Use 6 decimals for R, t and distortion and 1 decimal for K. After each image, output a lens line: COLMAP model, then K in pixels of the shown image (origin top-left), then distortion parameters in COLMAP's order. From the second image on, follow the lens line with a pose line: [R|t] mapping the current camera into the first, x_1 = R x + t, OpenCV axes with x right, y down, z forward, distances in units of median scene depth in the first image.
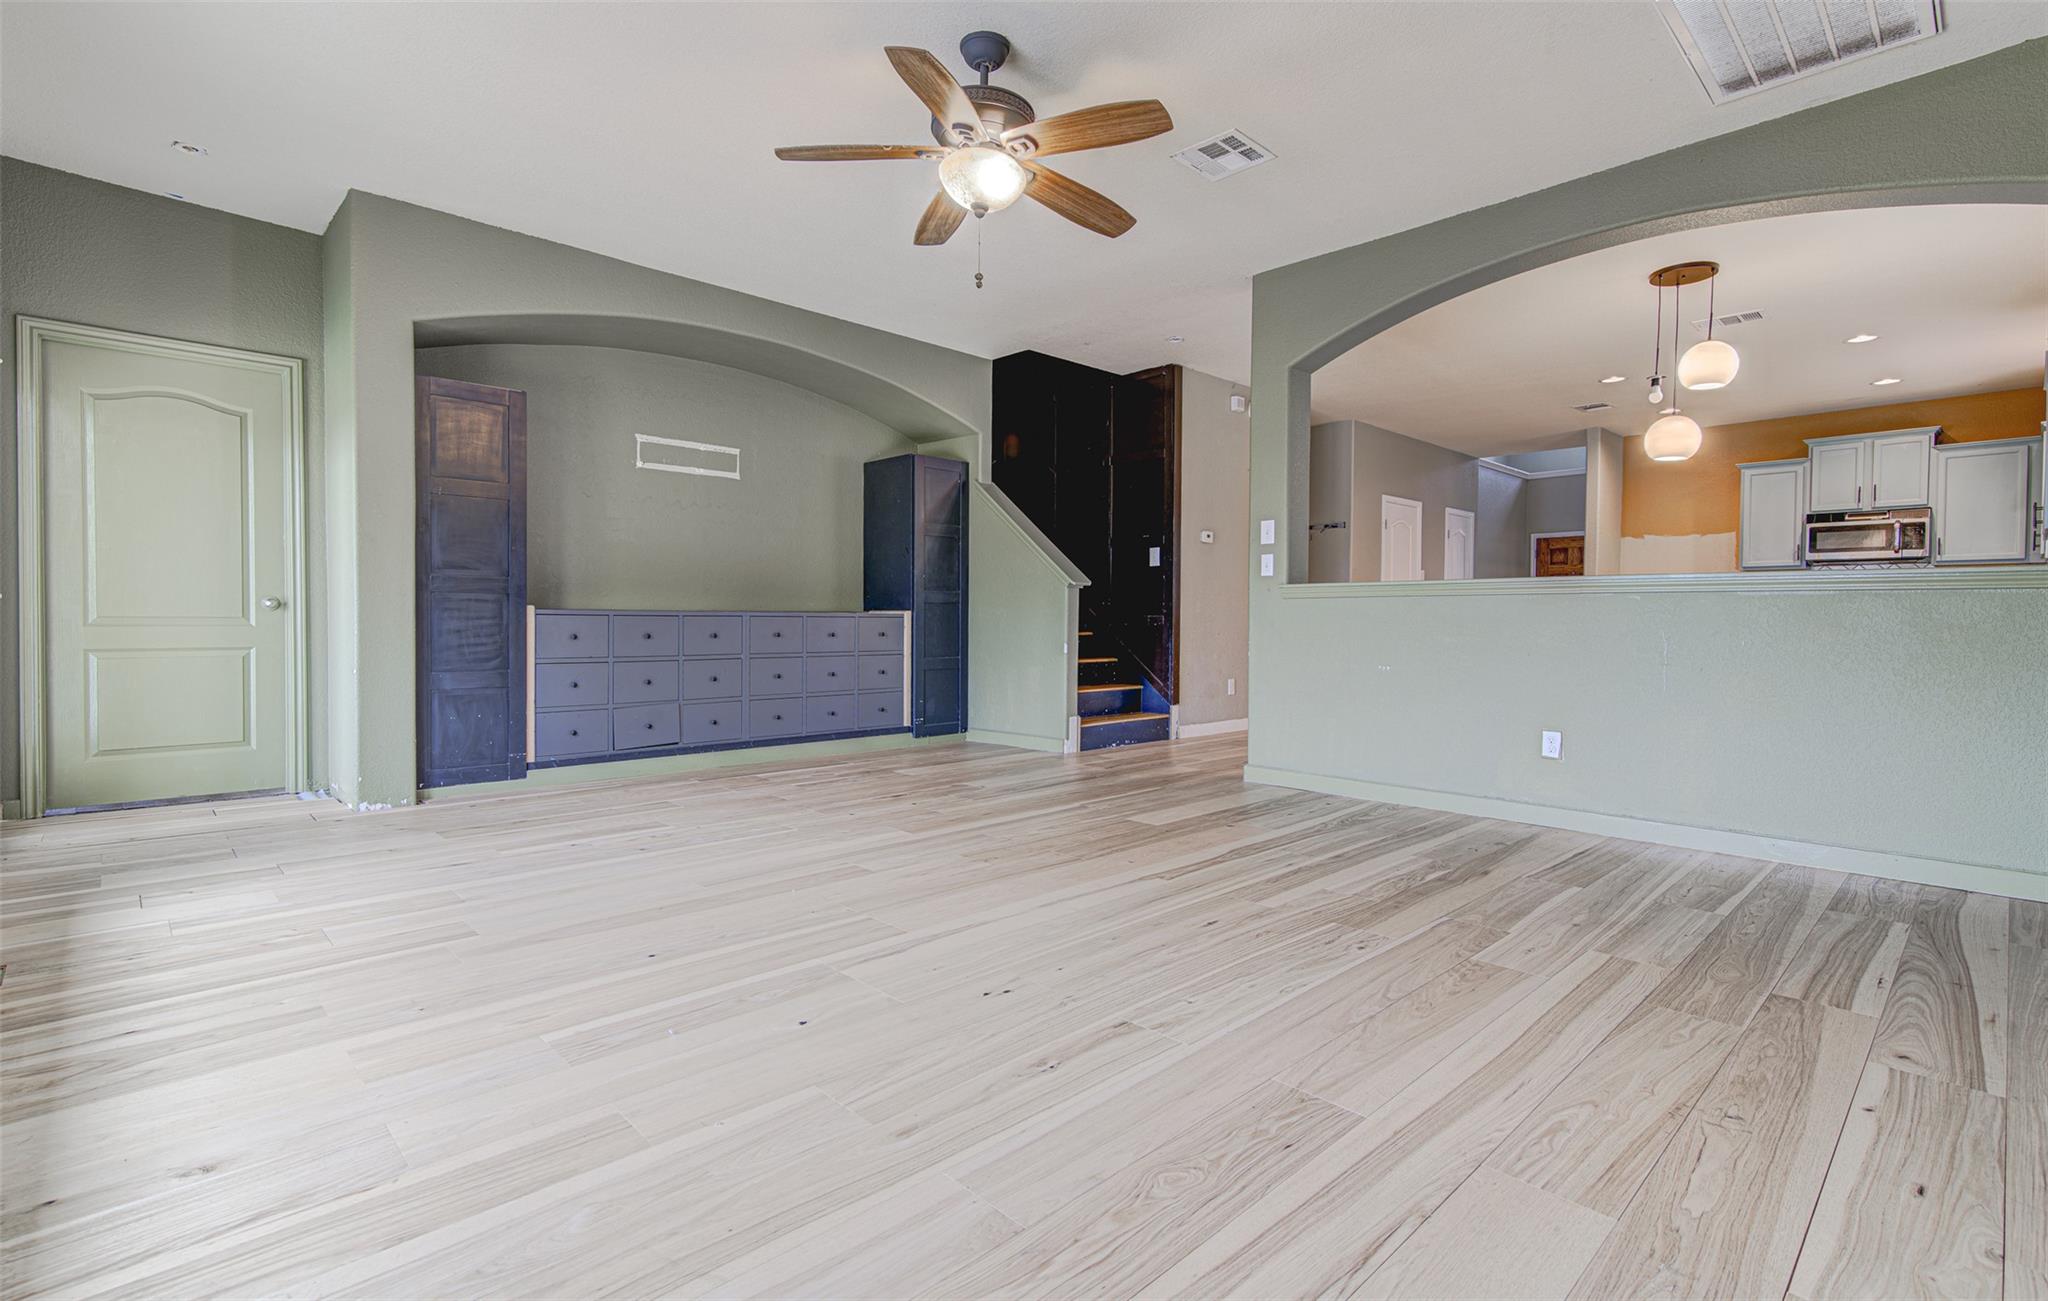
lens RADIAL K [[953.6, 0, 1019.4], [0, 953.6, 638.3], [0, 0, 1]] dist [0.013692, 0.000276]
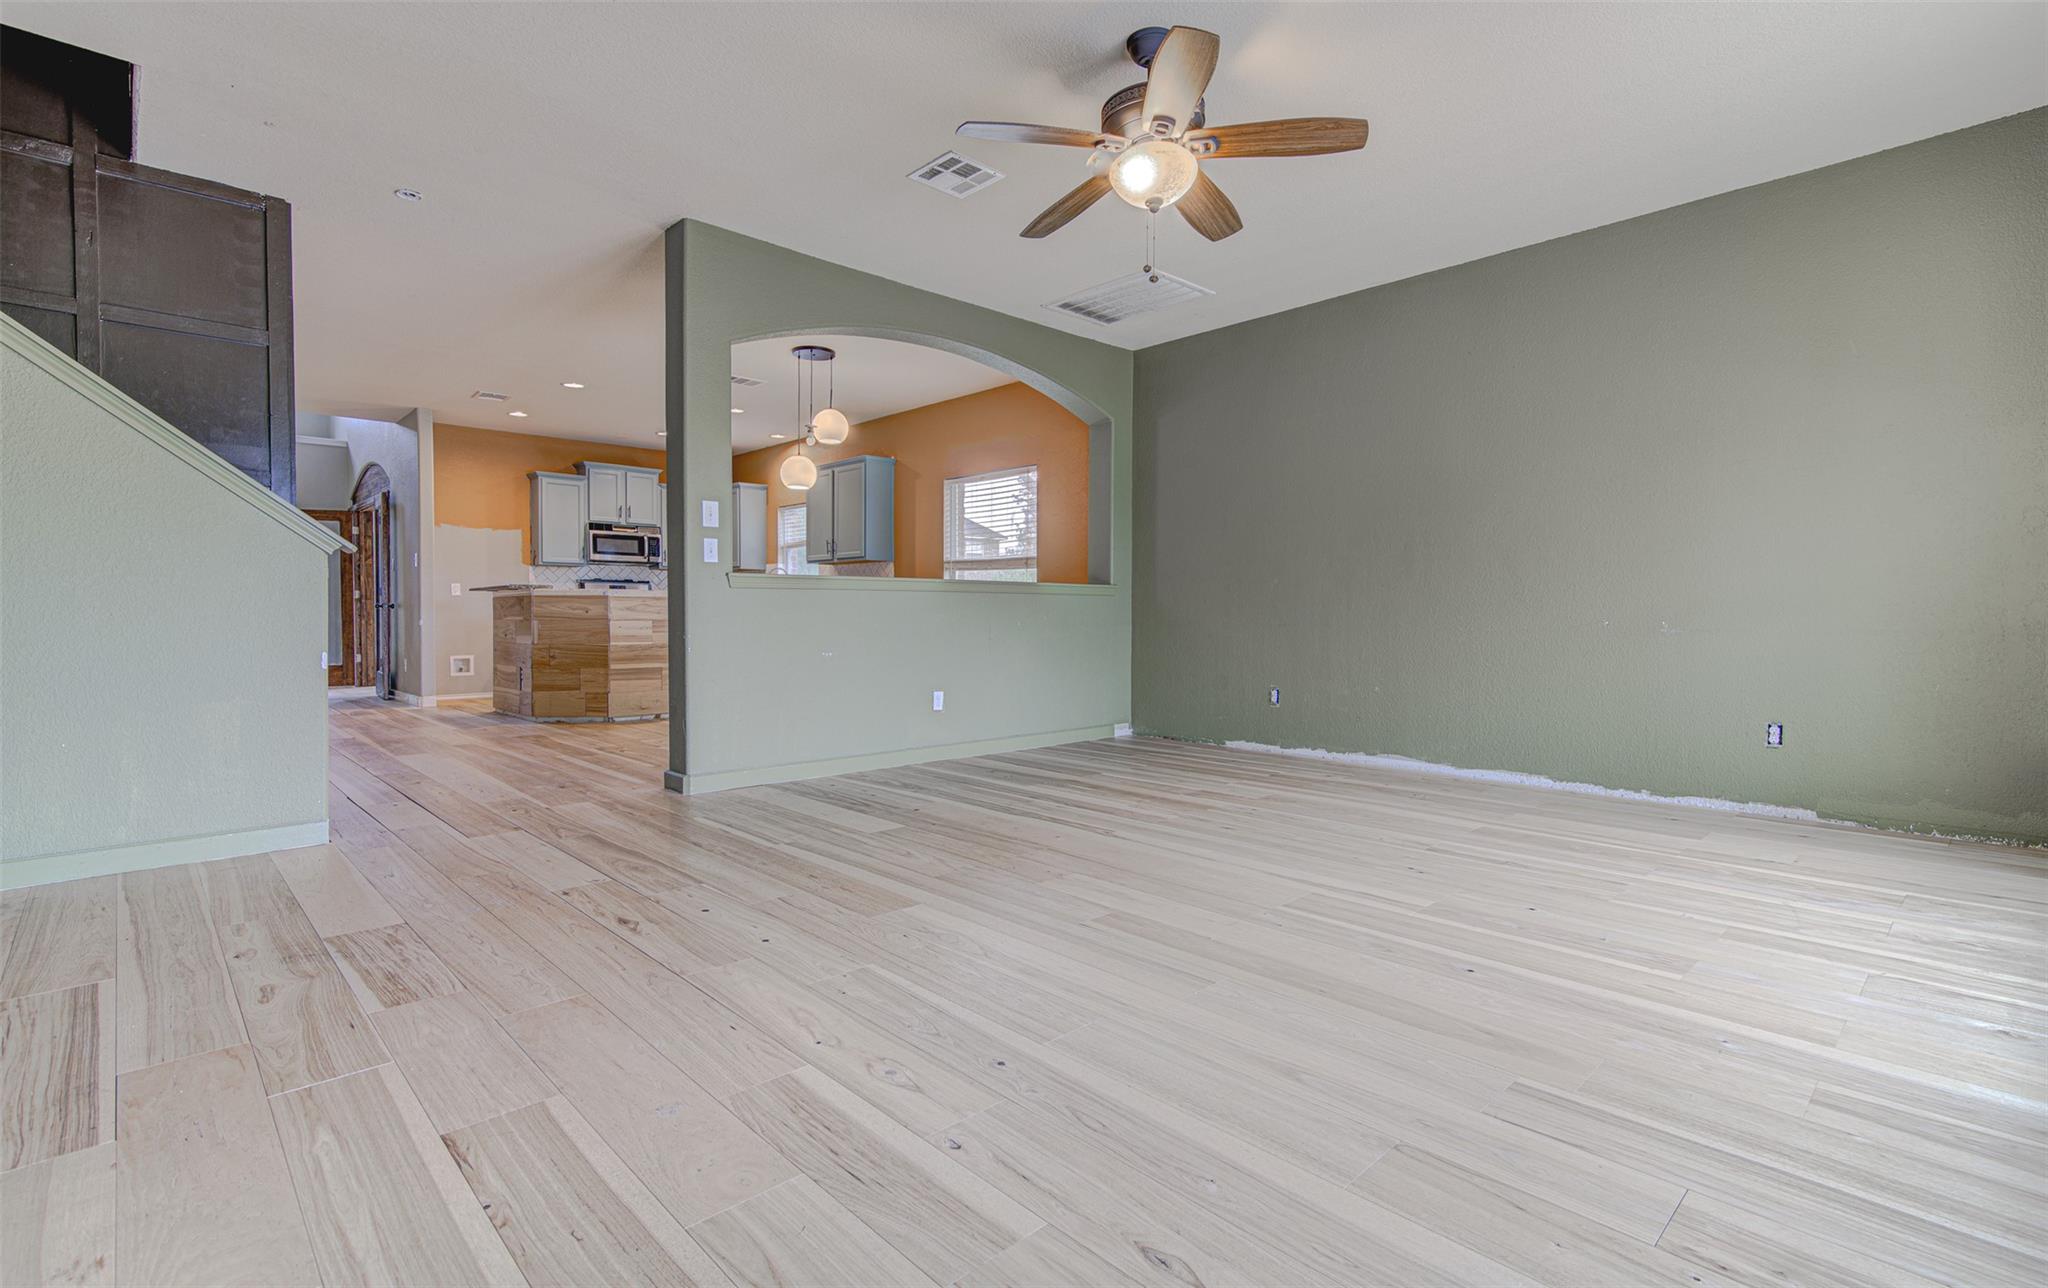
lens RADIAL K [[938.2, 0, 1037.7], [0, 938.2, 625.4], [0, 0, 1]] dist [0.008364, 0.000612]
pose [[-0.001379, -0.020201, 0.999795, -0.408443], [0.017525, 0.999642, 0.020222, -0.011417], [-0.999845, 0.017549, -0.001024, 0.444617]]
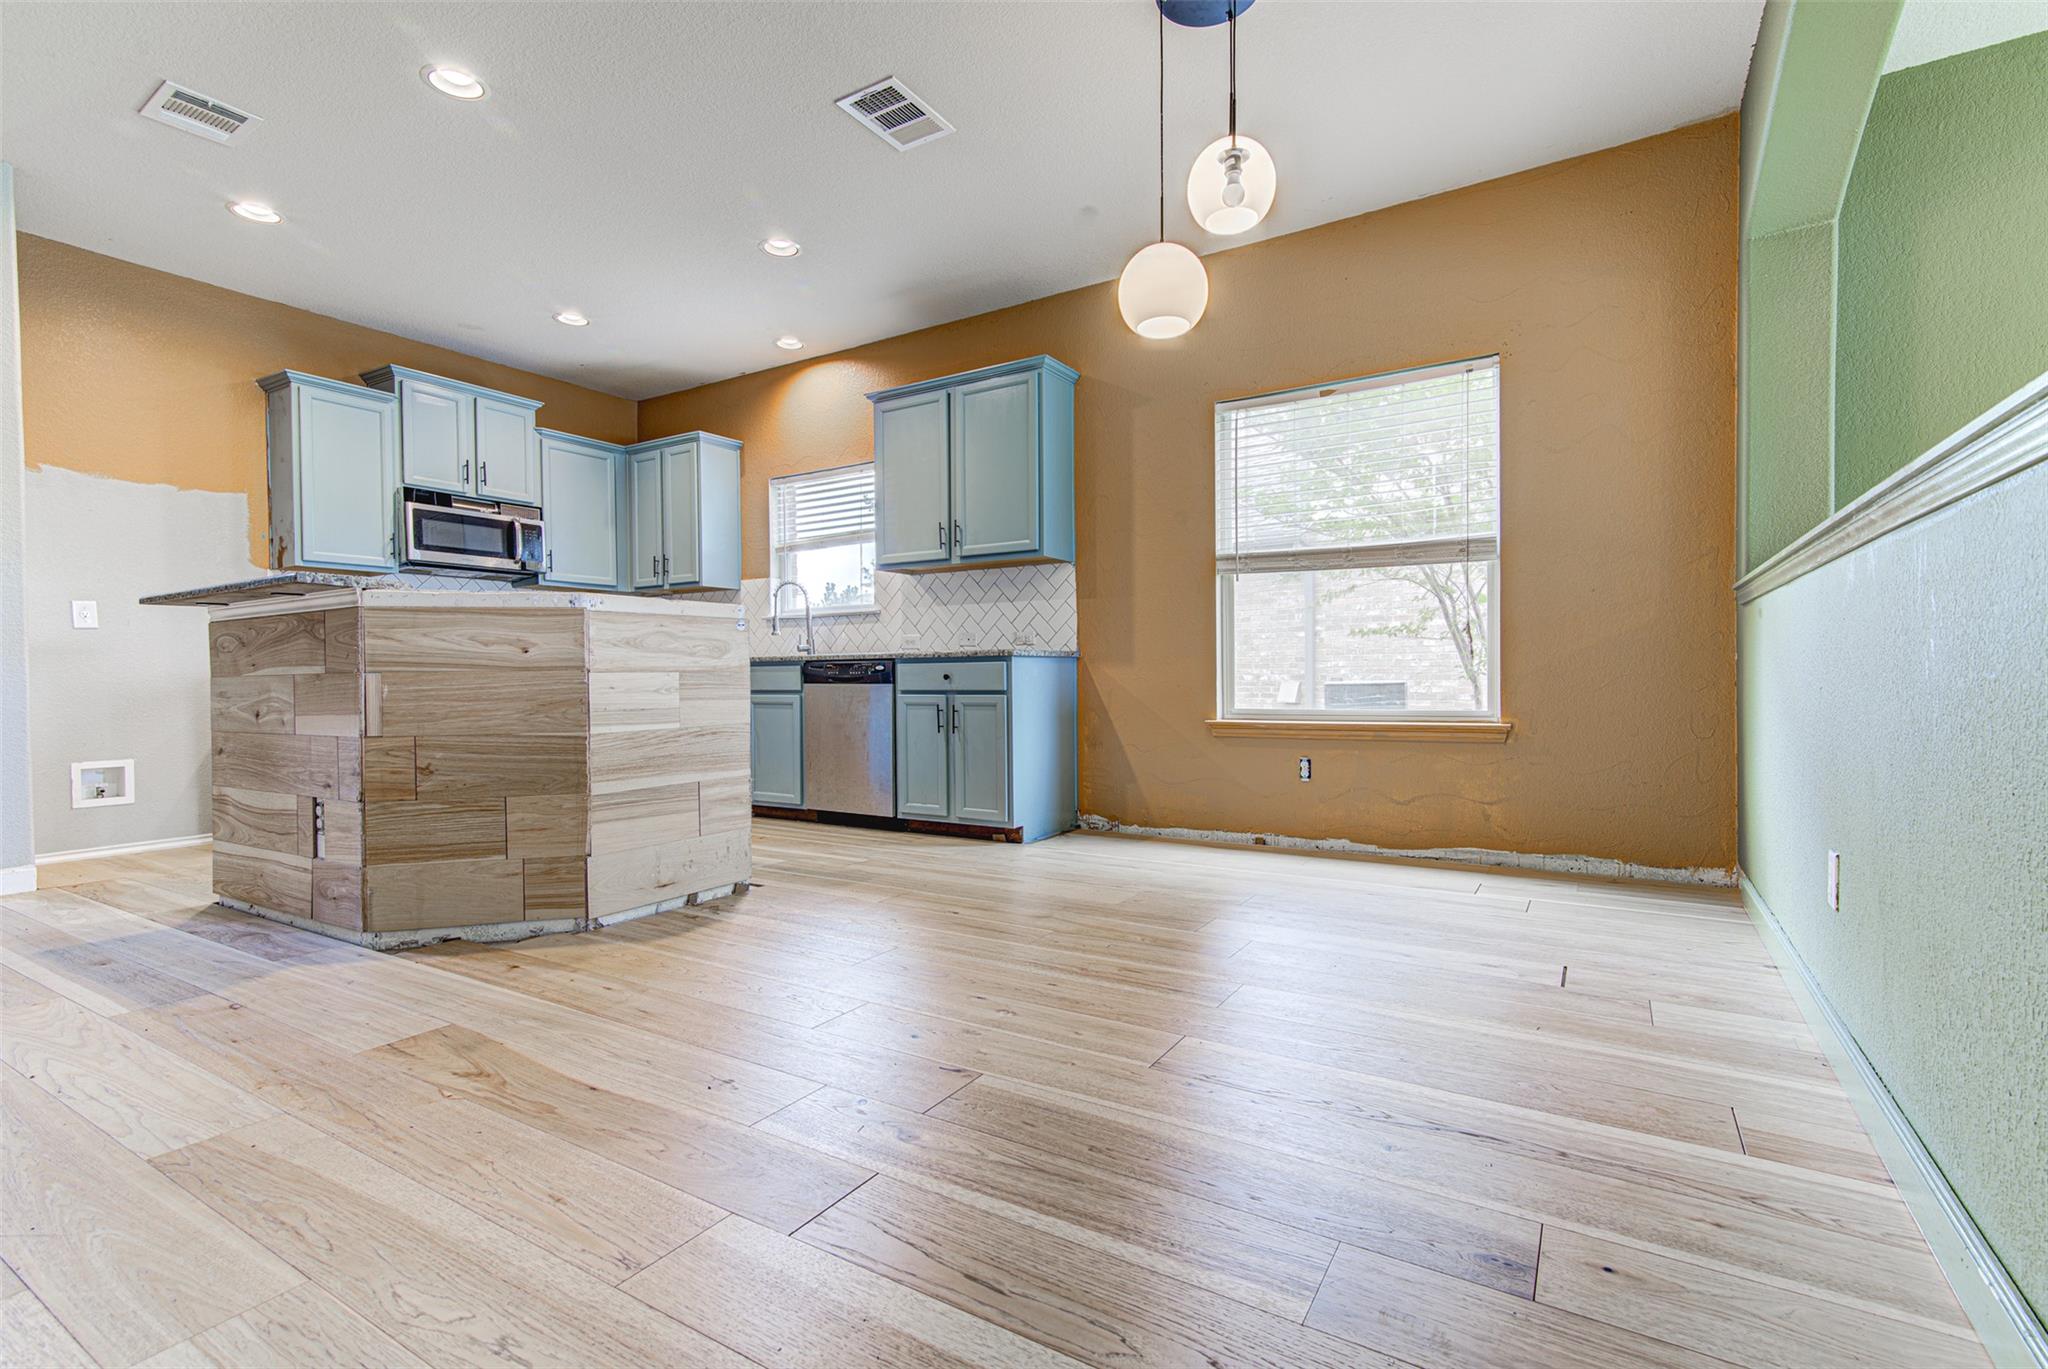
lens RADIAL K [[929.1, 0, 1030.4], [0, 929.1, 684.5], [0, 0, 1]] dist [0.011395, -0.001871]
pose [[-0.253622, -0.015820, 0.967174, 0.133416], [0.028012, 0.999327, 0.023691, -0.003623], [-0.966898, 0.033101, -0.253008, 0.796151]]
